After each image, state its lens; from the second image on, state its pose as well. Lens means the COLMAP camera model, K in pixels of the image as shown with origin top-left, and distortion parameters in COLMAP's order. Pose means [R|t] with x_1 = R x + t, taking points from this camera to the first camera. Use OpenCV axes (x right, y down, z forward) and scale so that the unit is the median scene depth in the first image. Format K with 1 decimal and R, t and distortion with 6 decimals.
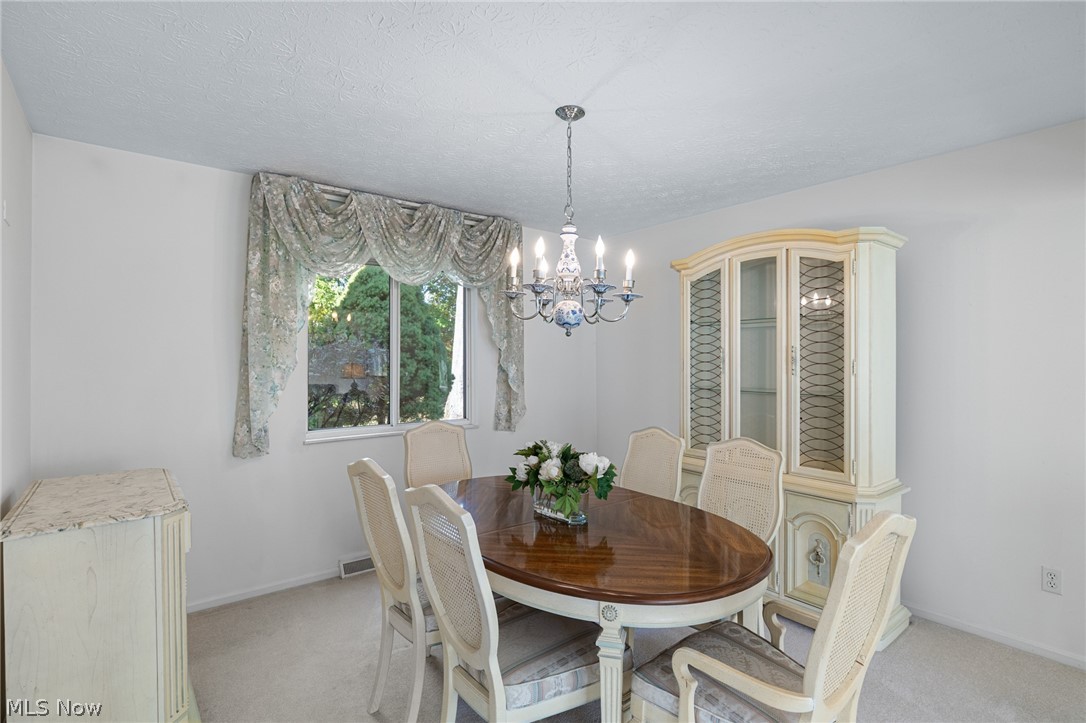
lens RADIAL K [[518.4, 0, 546.6], [0, 518.4, 362.4], [0, 0, 1]] dist [-0.003295, -0.000053]
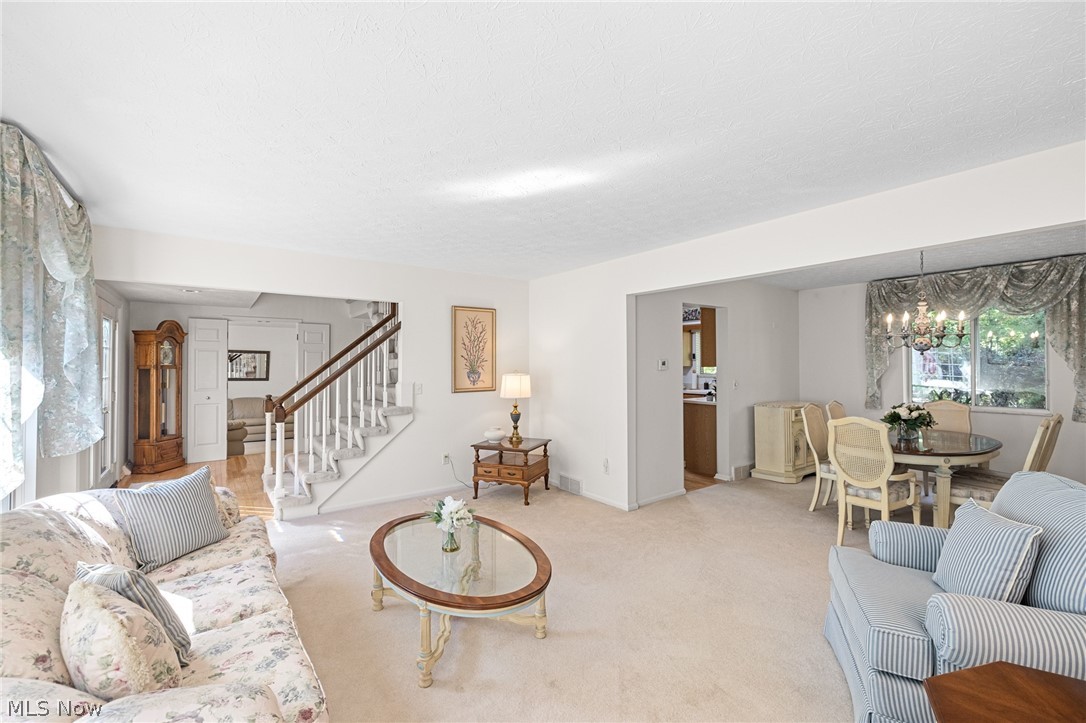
lens RADIAL K [[462.0, 0, 542.7], [0, 462.0, 361.5], [0, 0, 1]] dist [-0.002636, 0.001532]
pose [[-0.026749, -0.005381, -0.999628, 1.301000], [-0.003558, 0.999980, -0.005288, -0.005847], [0.999636, 0.003416, -0.026768, -0.318626]]
